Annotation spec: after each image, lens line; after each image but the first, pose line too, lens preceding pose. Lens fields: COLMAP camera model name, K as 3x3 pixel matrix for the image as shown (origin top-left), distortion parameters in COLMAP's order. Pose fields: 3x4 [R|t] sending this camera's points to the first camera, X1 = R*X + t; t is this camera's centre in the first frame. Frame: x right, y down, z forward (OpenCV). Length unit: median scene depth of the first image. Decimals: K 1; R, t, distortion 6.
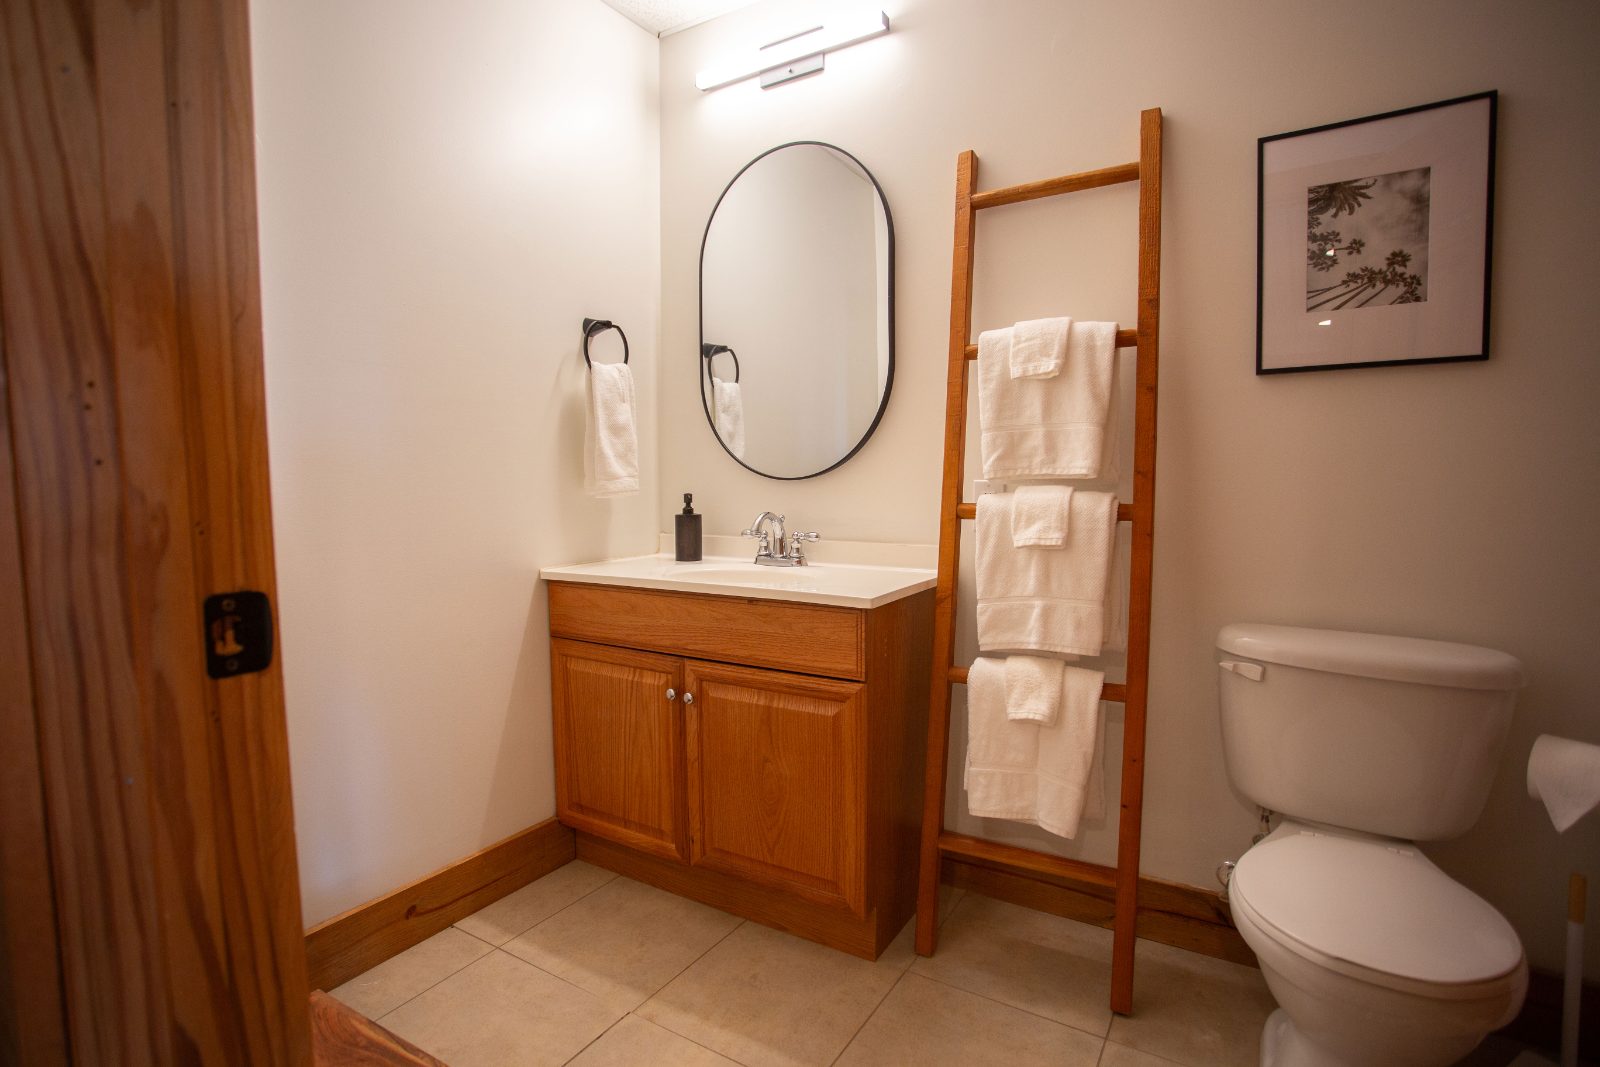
lens RADIAL K [[803.8, 0, 800.0], [0, 803.8, 533.5], [0, 0, 1]] dist [0.001236, 0.000337]
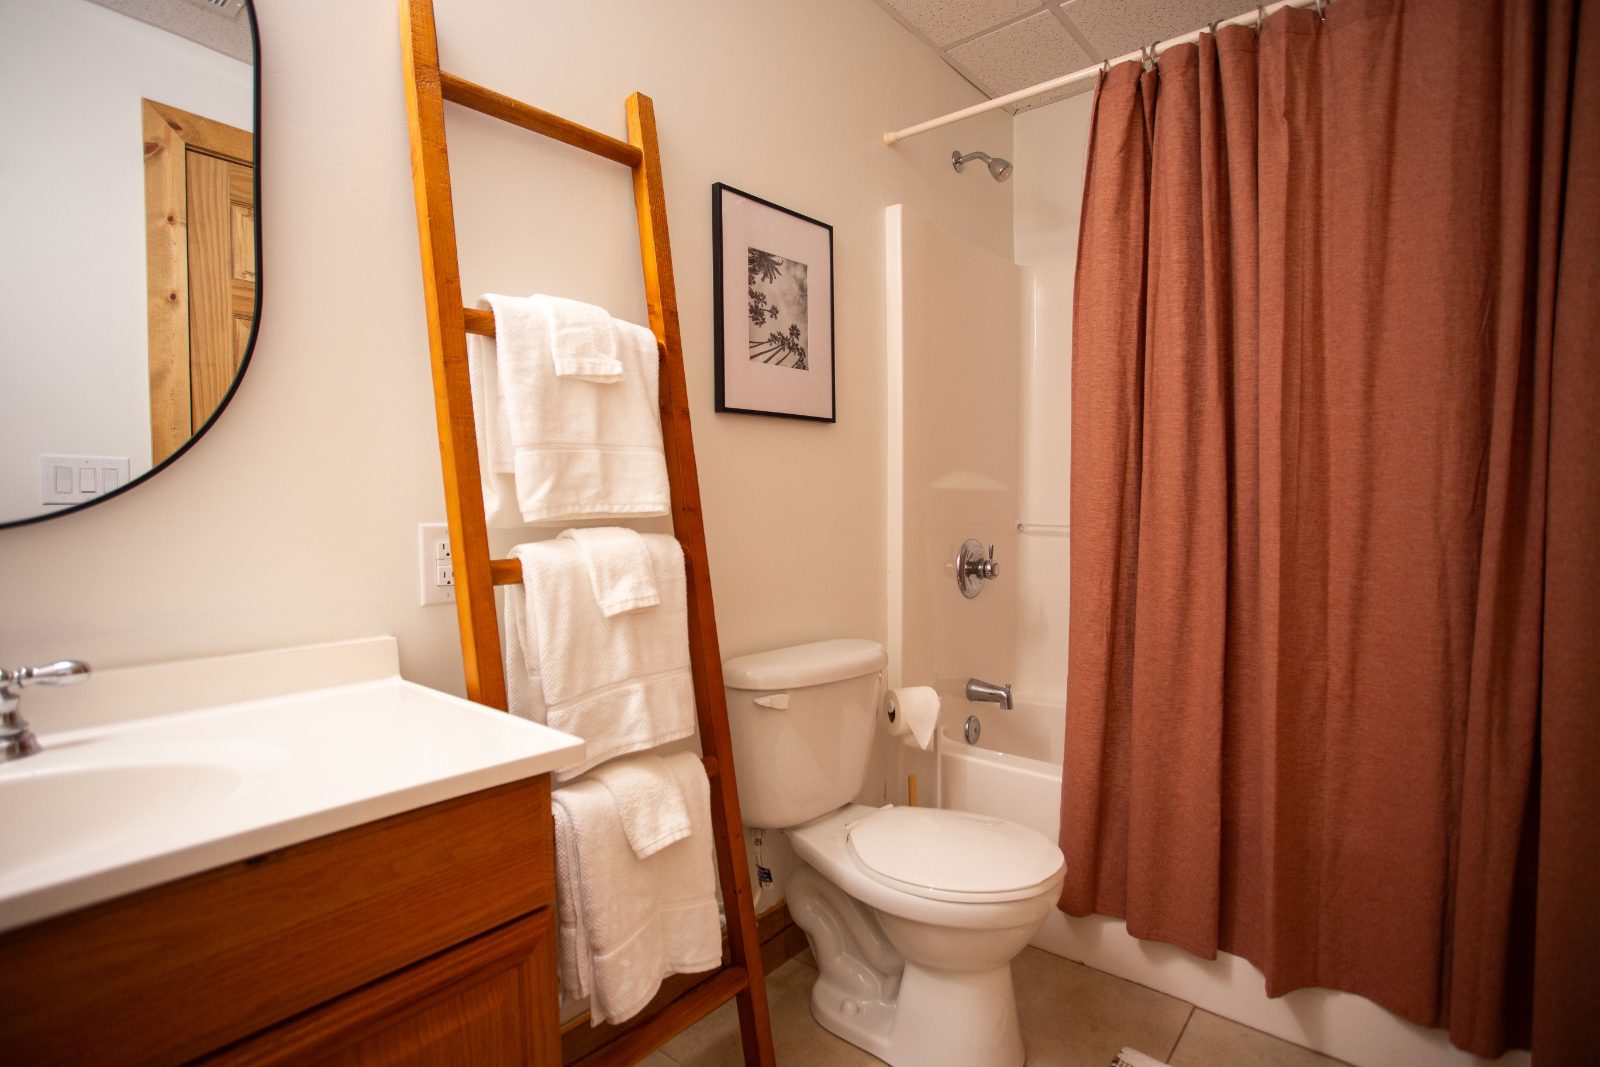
lens RADIAL K [[798.0, 0, 826.0], [0, 798.0, 532.6], [0, 0, 1]] dist [-0.039866, 0.000646]
pose [[0.150084, -0.035966, 0.988019, -0.395838], [0.081303, 0.996402, 0.023921, -0.057856], [-0.985325, 0.076739, 0.152468, 0.709316]]
